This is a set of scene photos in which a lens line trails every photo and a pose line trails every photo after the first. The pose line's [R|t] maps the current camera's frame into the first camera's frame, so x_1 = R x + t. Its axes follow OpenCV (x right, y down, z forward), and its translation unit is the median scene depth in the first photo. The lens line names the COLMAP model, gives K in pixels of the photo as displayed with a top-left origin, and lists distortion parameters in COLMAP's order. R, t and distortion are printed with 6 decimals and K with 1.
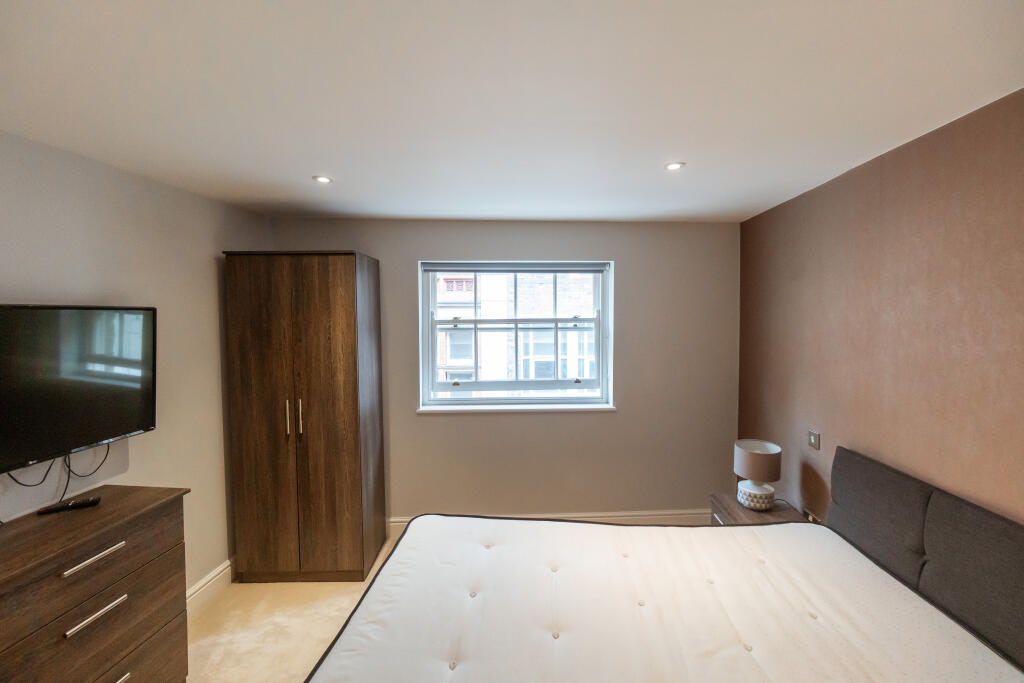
lens RADIAL K [[435.1, 0, 512.2], [0, 435.1, 331.4], [0, 0, 1]] dist [-0.001137, -0.000643]
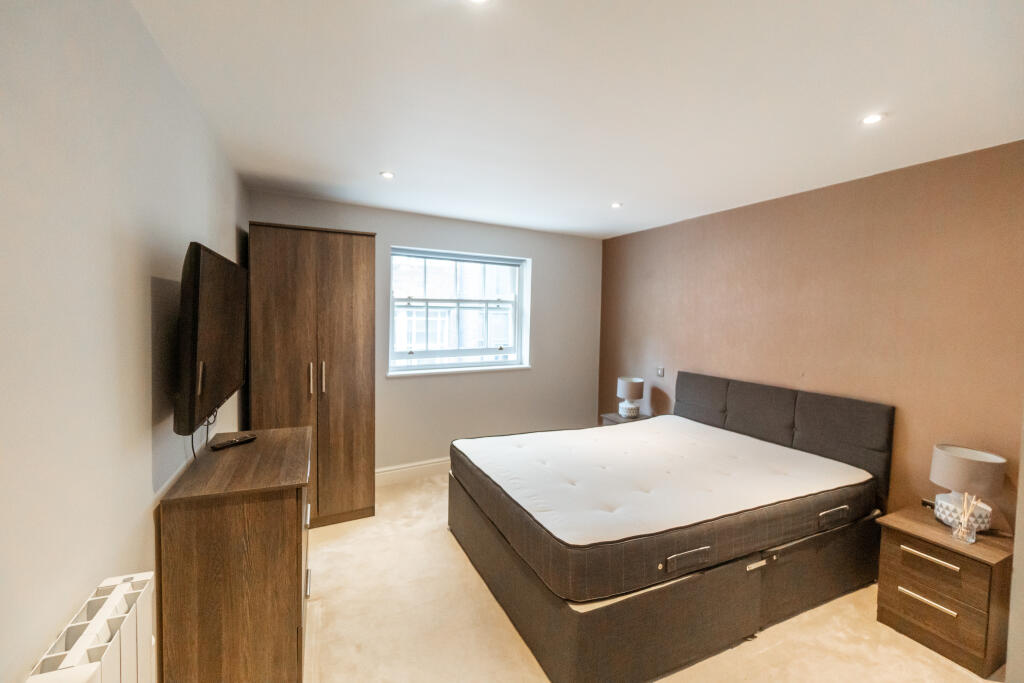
lens RADIAL K [[435.1, 0, 507.8], [0, 435.1, 333.4], [0, 0, 1]] dist [-0.001137, -0.000643]
pose [[0.876782, -0.005124, 0.480861, -0.607001], [-0.001826, 0.999901, 0.013985, 0.066644], [-0.480885, -0.013140, 0.876685, -0.204242]]
